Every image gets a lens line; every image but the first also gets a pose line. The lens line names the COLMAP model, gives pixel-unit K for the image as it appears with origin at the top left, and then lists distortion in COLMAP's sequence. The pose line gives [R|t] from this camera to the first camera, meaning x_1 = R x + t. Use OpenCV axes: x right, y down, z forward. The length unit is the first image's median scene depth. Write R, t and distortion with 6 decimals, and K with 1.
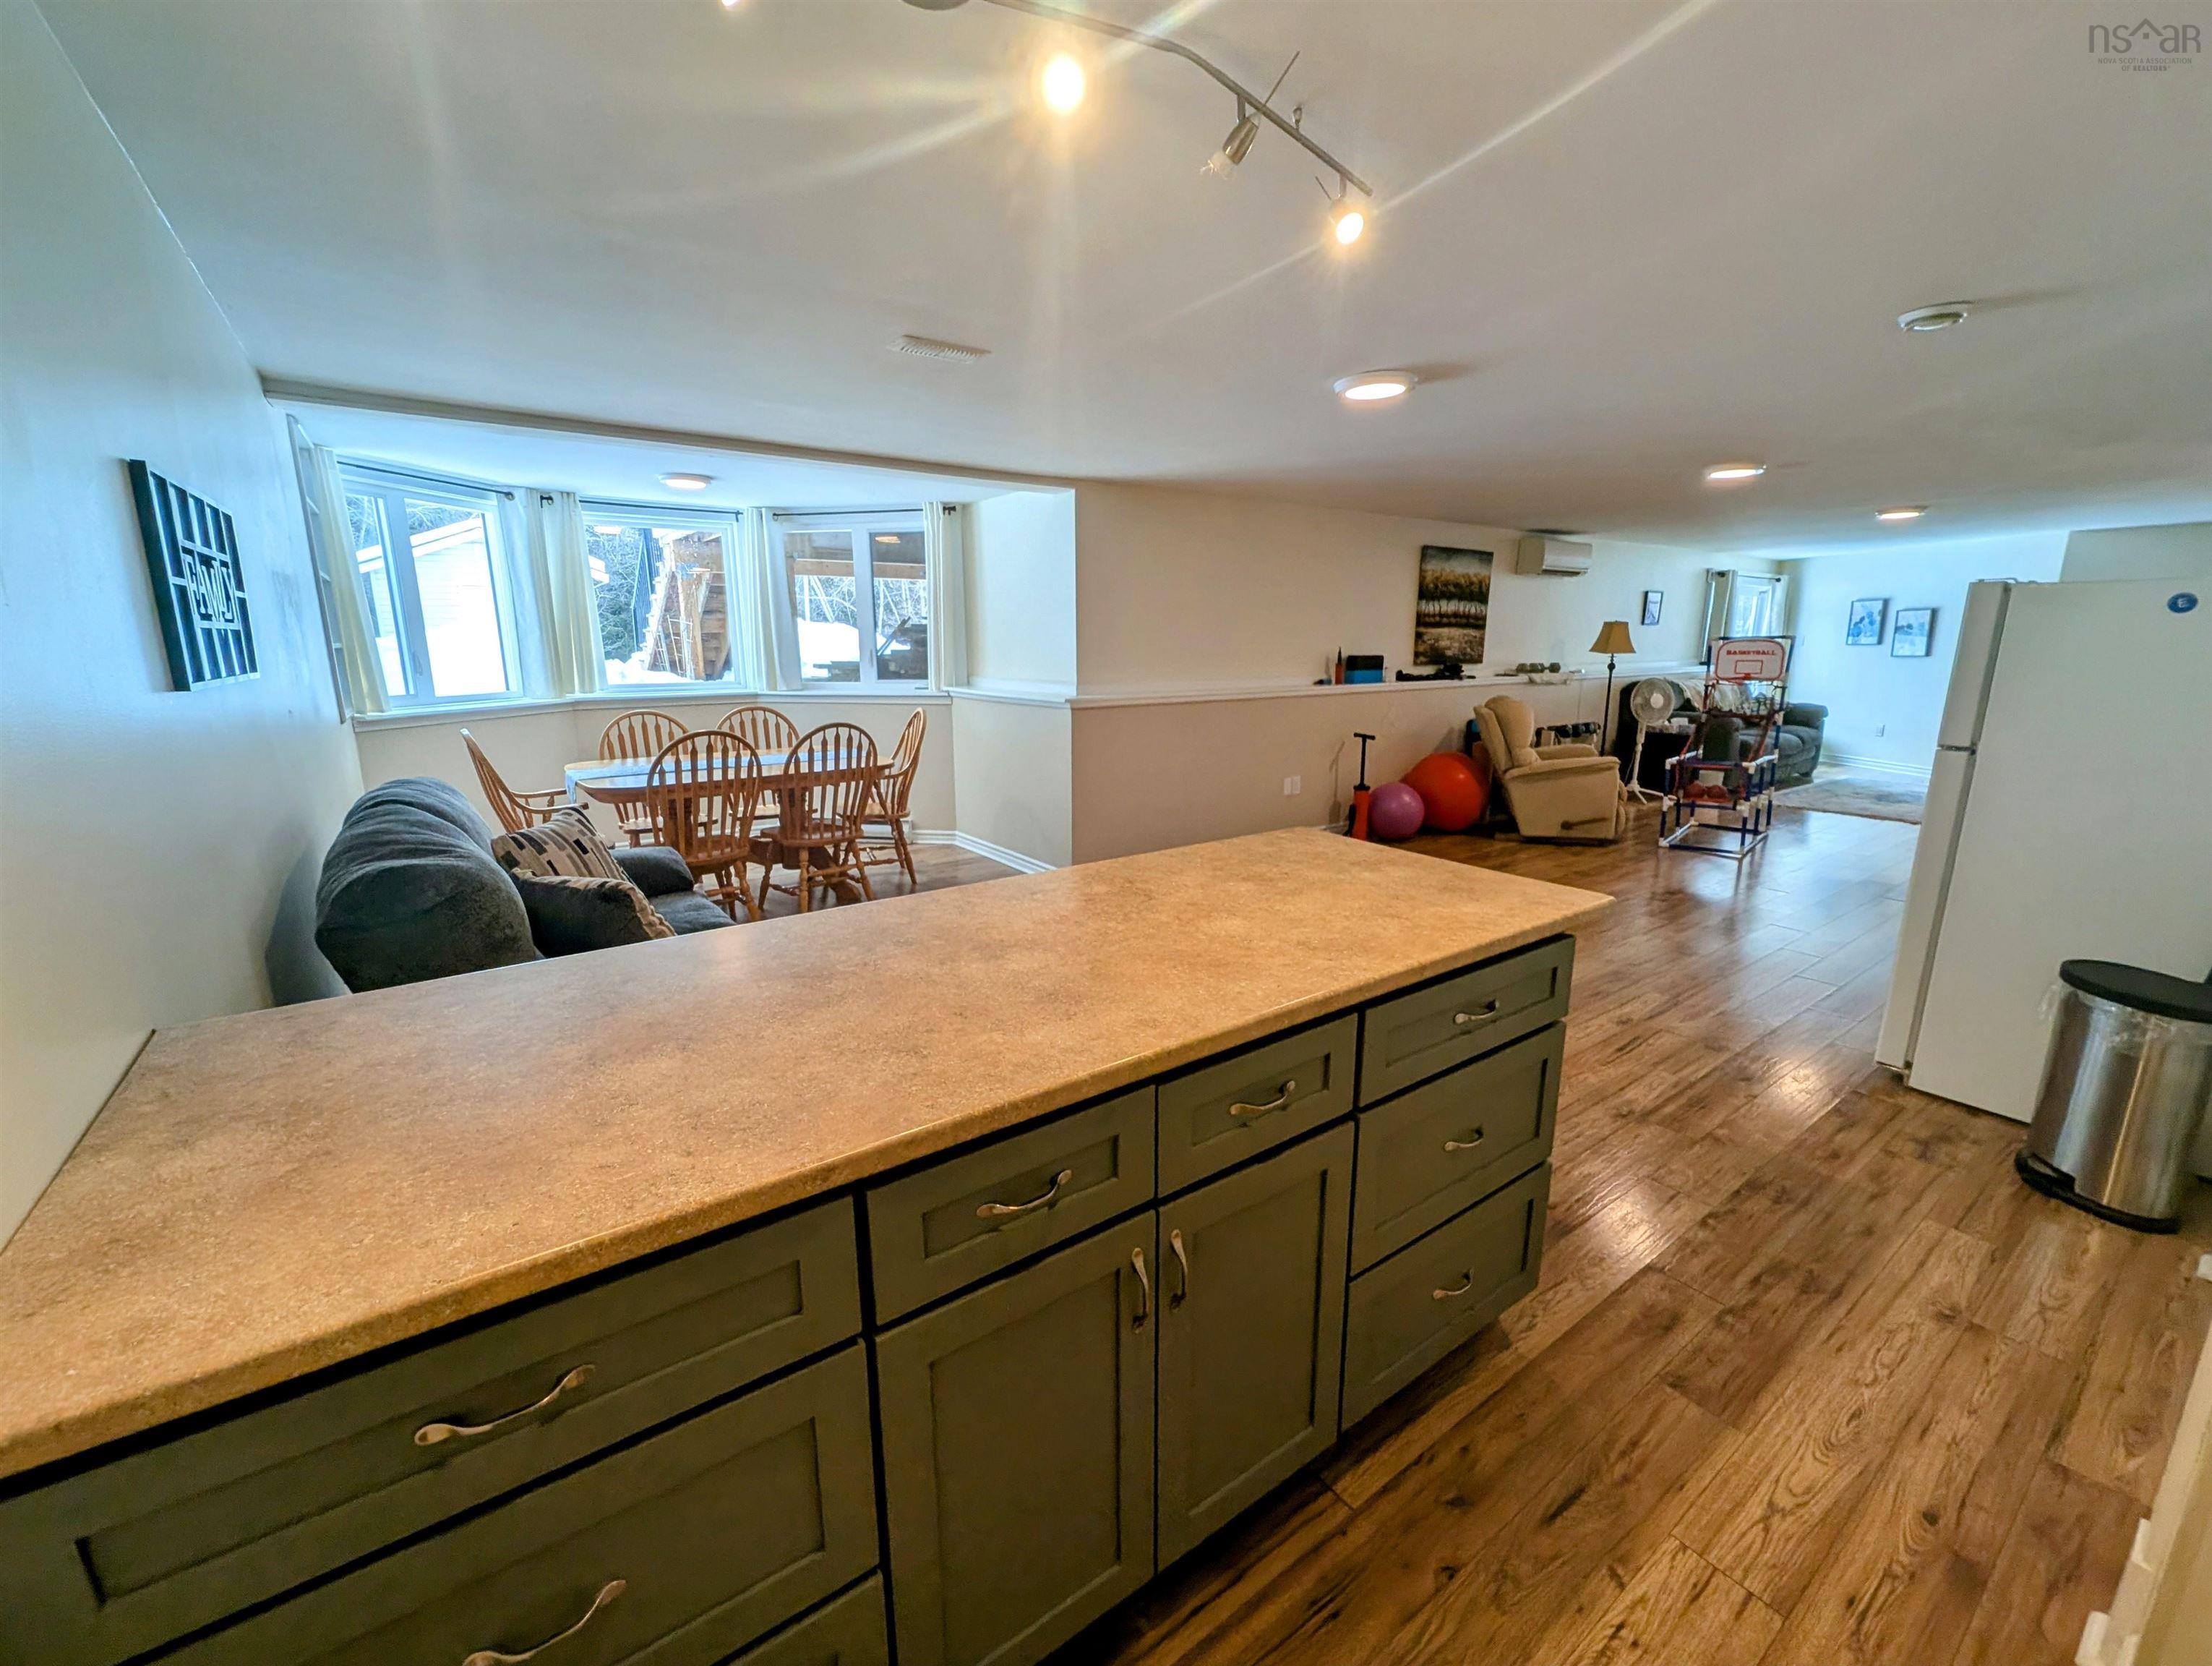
lens RADIAL K [[910.0, 0, 1101.1], [0, 910.0, 831.7], [0, 0, 1]] dist [0.002454, -0.001491]
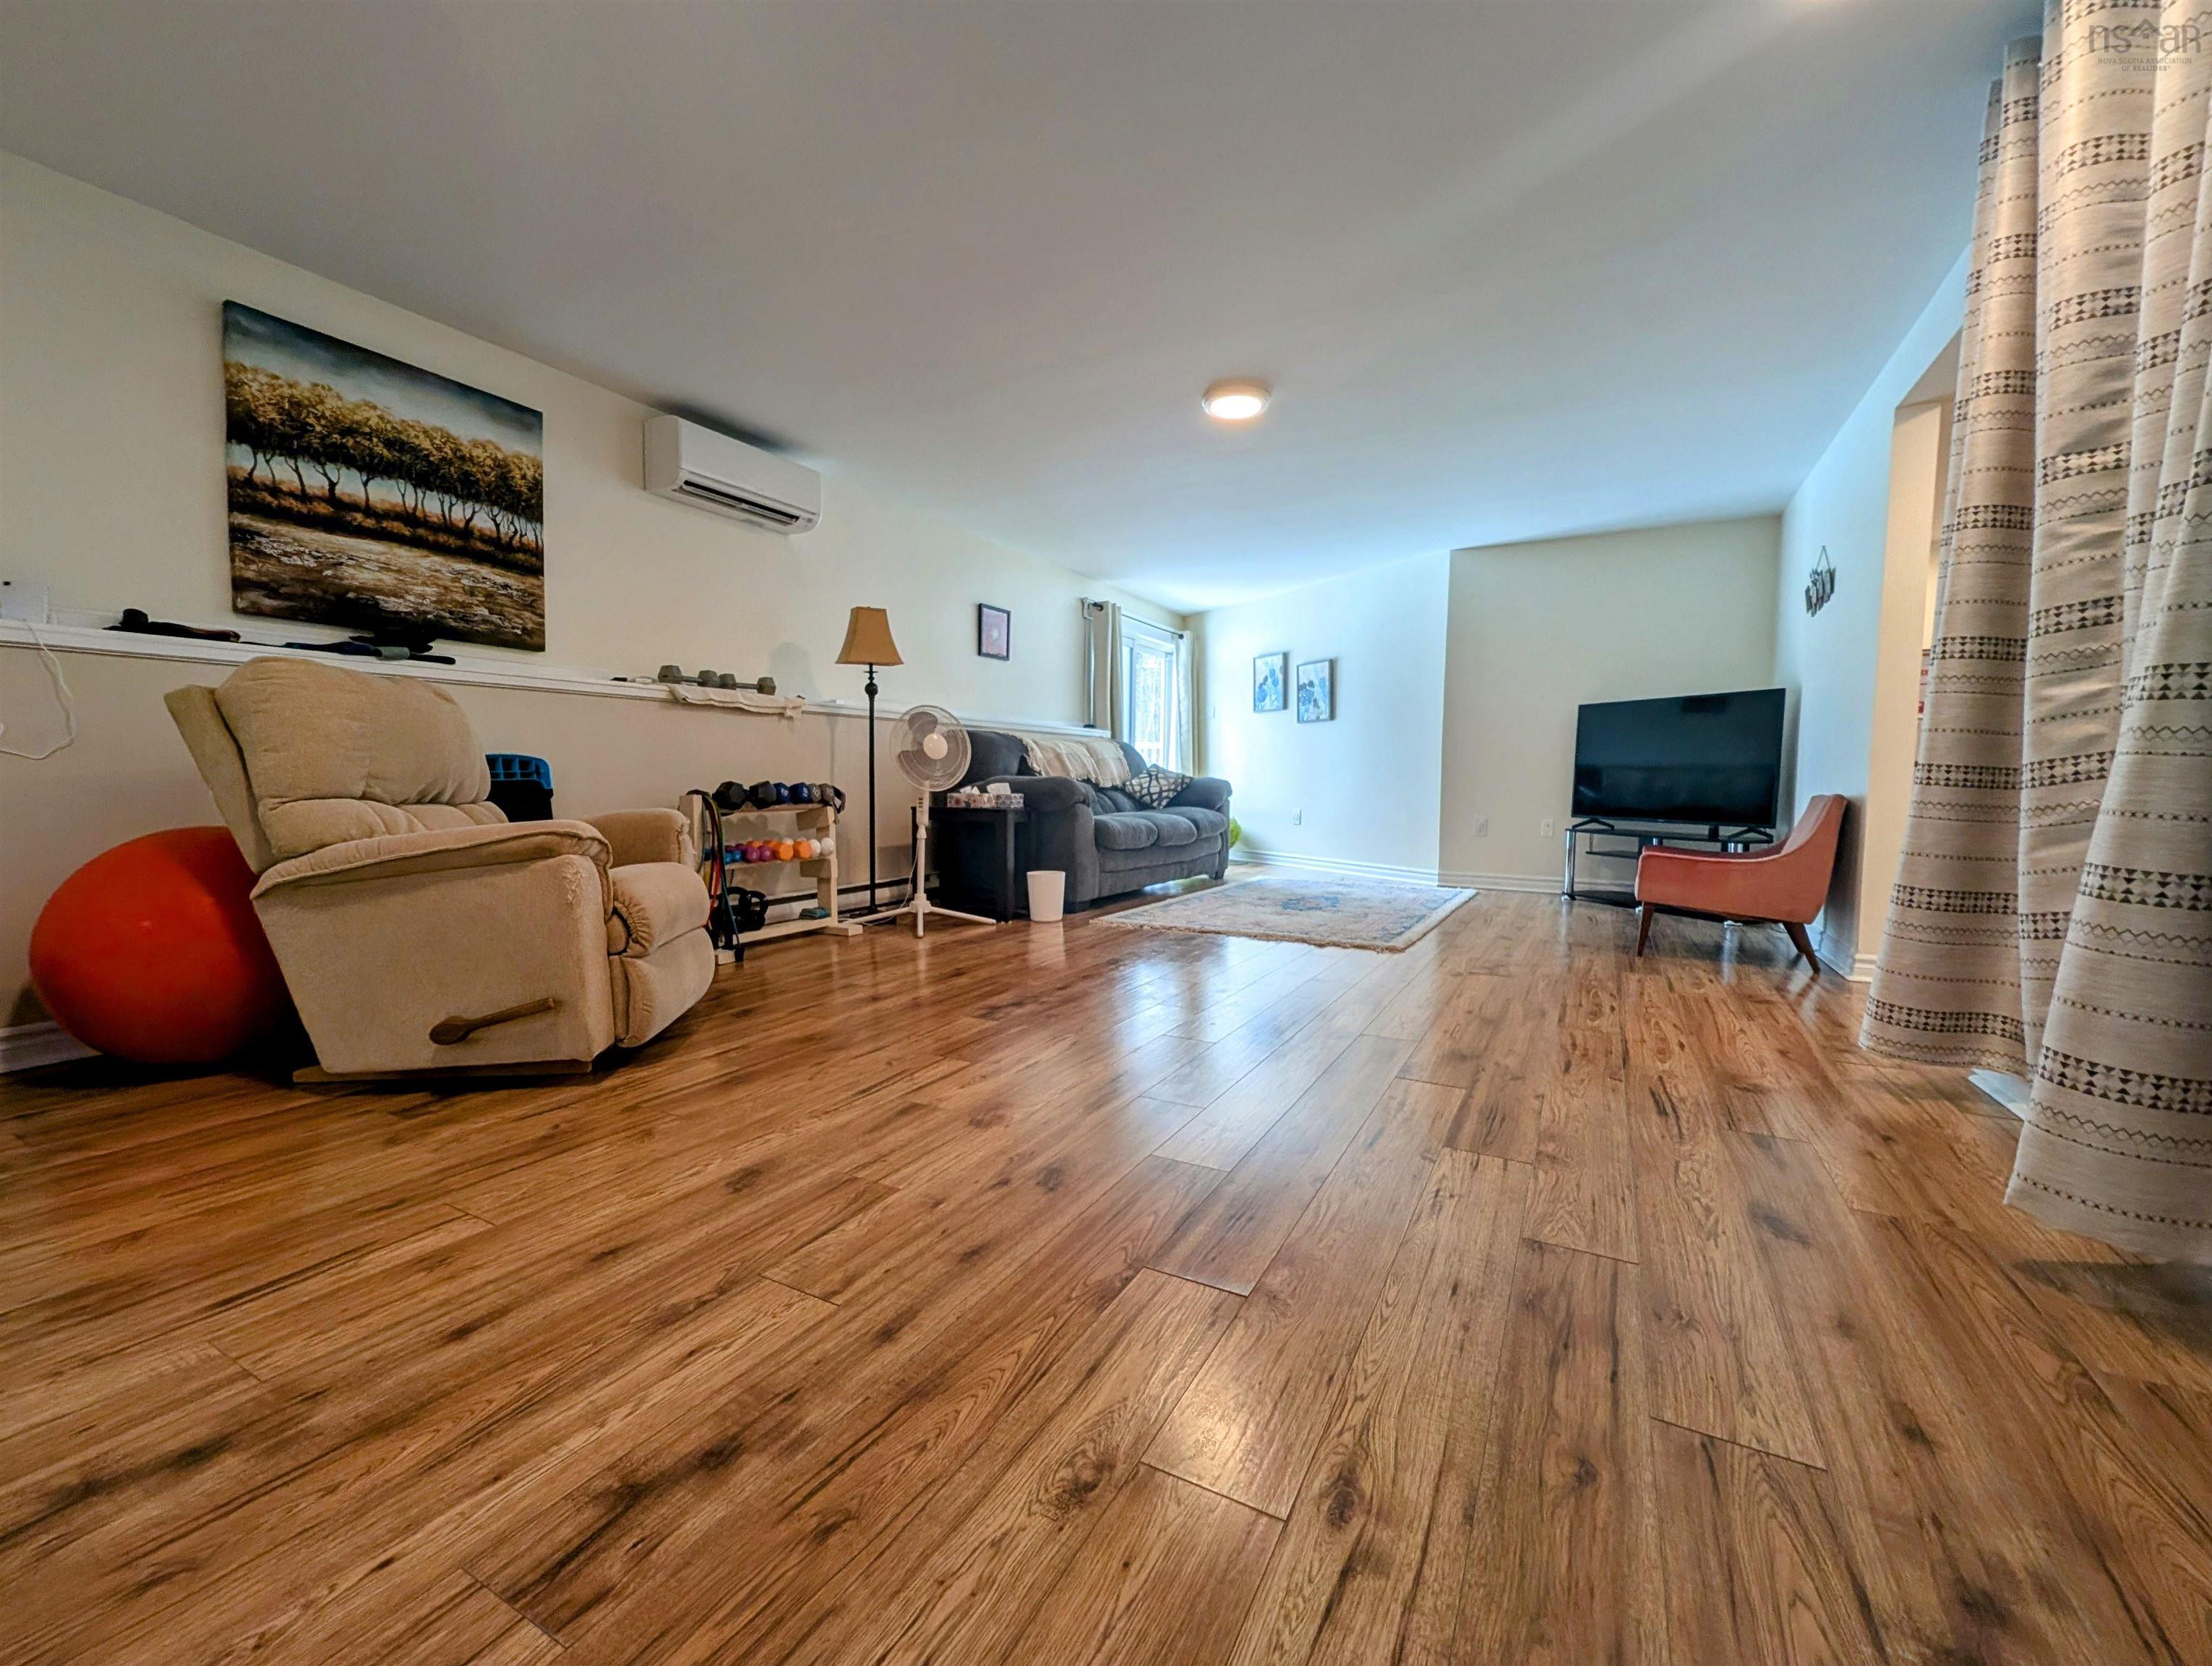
lens RADIAL K [[910.0, 0, 1101.1], [0, 910.0, 831.7], [0, 0, 1]] dist [0.002454, -0.001491]
pose [[0.902267, -0.012676, 0.430991, 0.479151], [0.075414, 0.988800, -0.128795, -0.015282], [-0.424531, 0.148710, 0.893117, 0.492528]]
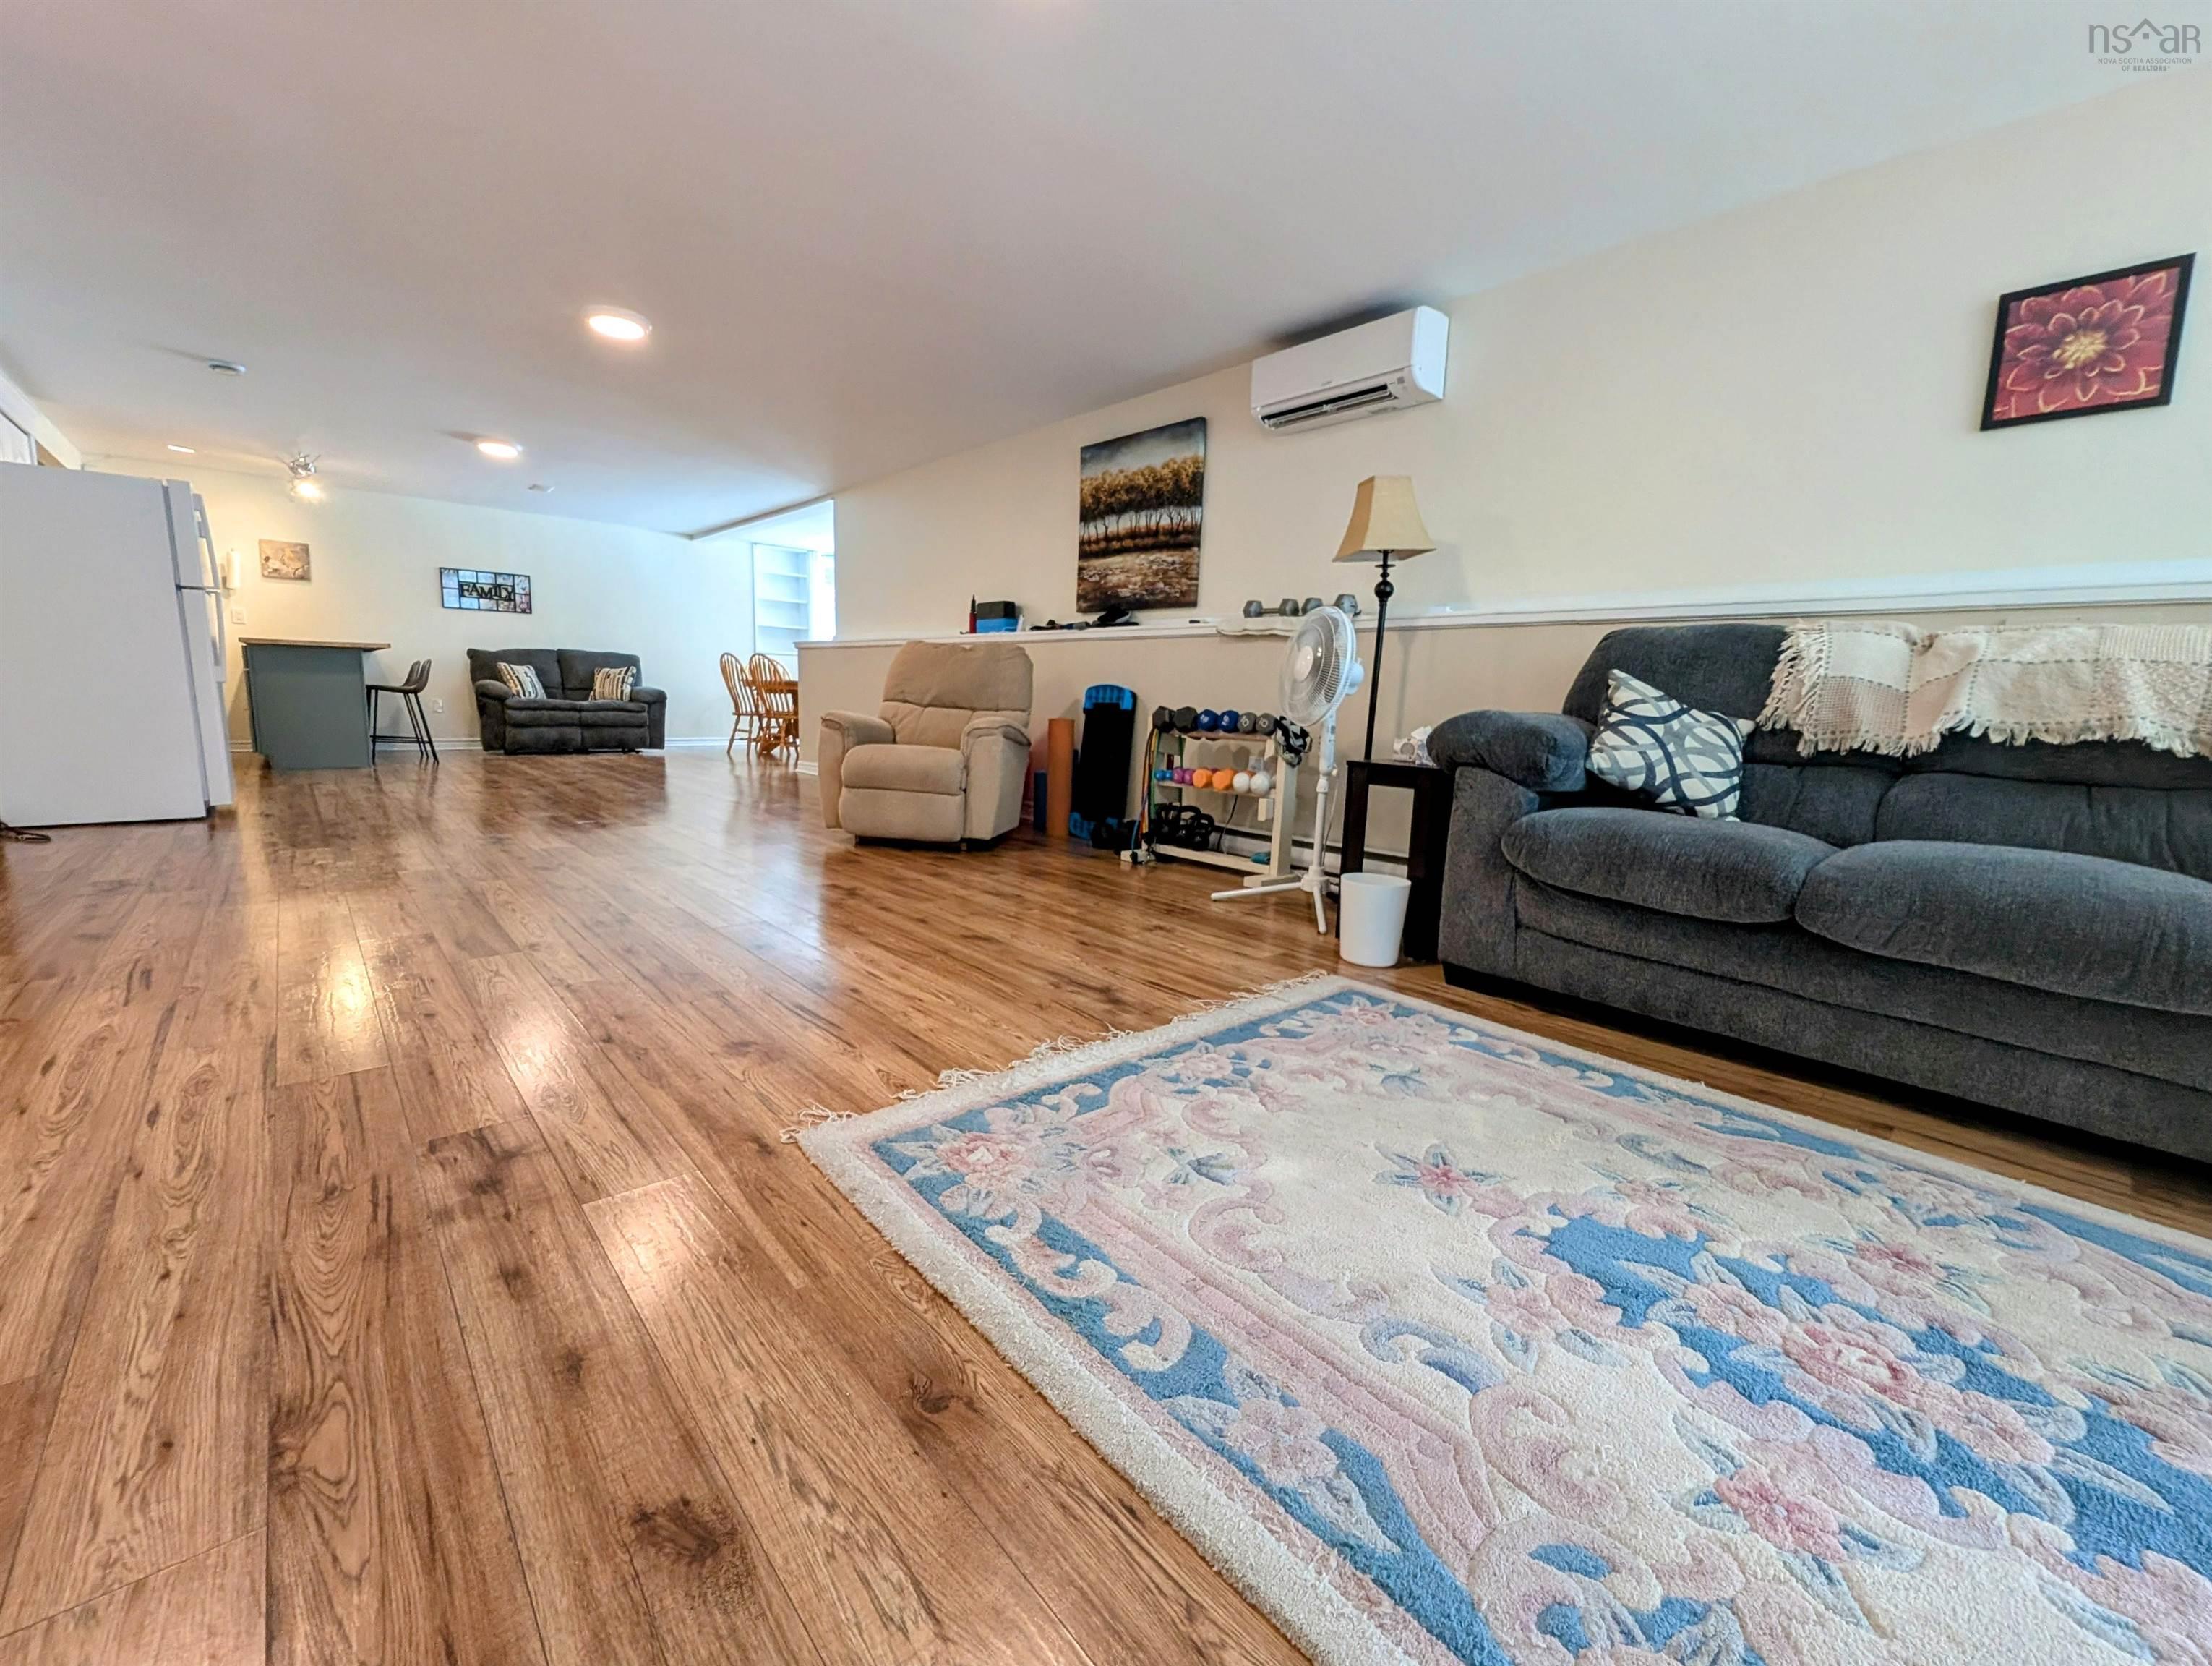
lens RADIAL K [[910.0, 0, 1101.1], [0, 910.0, 831.7], [0, 0, 1]] dist [0.002454, -0.001491]
pose [[0.094524, 0.157413, -0.982999, 1.036968], [-0.241107, 0.961643, 0.130809, -0.107505], [0.965884, 0.224643, 0.128852, 0.910713]]
